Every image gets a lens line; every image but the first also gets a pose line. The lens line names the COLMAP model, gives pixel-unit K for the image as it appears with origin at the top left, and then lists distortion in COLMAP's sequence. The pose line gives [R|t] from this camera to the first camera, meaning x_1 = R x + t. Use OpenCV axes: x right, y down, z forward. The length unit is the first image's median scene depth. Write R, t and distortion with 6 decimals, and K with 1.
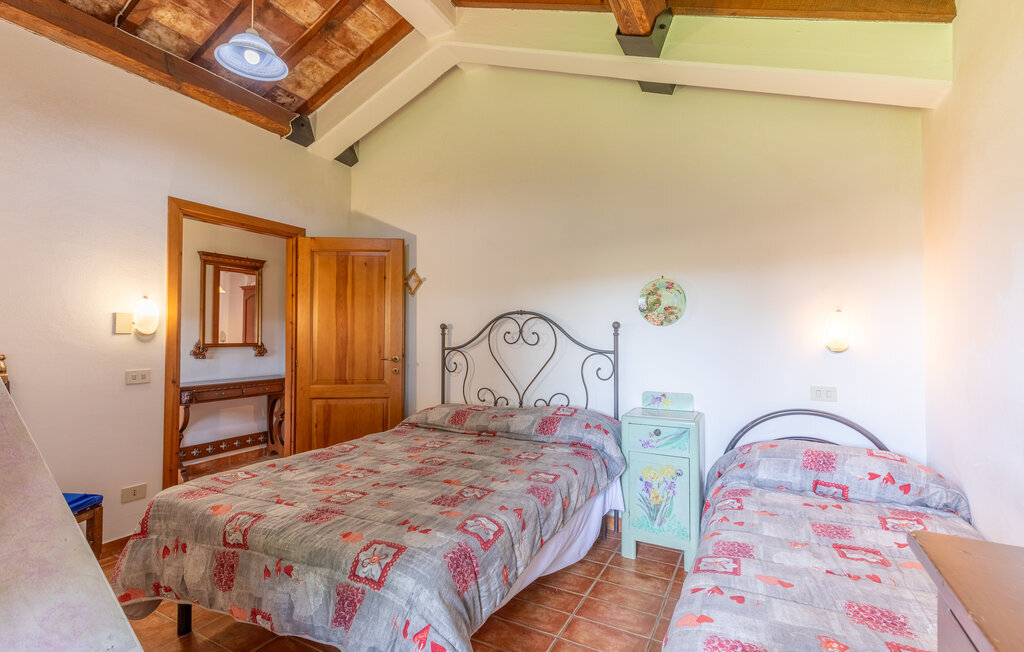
lens RADIAL K [[465.3, 0, 517.3], [0, 465.3, 326.6], [0, 0, 1]] dist [0.003101, 0.000072]
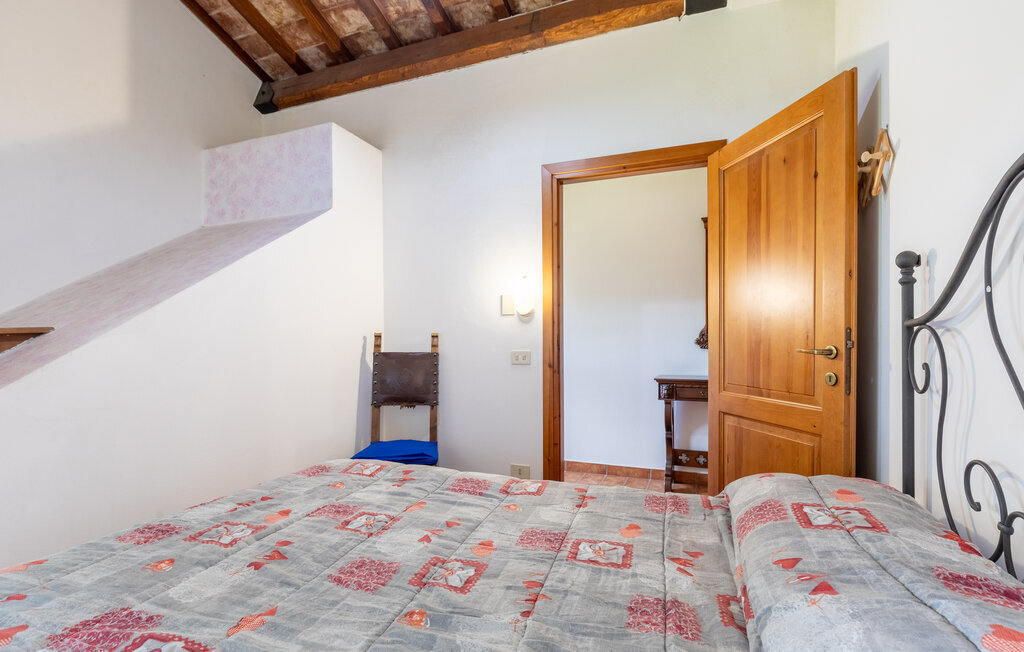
lens RADIAL K [[491.7, 0, 502.6], [0, 491.7, 342.5], [0, 0, 1]] dist [-0.002192, 0.000199]
pose [[0.098575, 0.004886, -0.995118, 0.230332], [0.023419, 0.999700, 0.007228, 0.067355], [0.994854, -0.024017, 0.098431, 0.865208]]
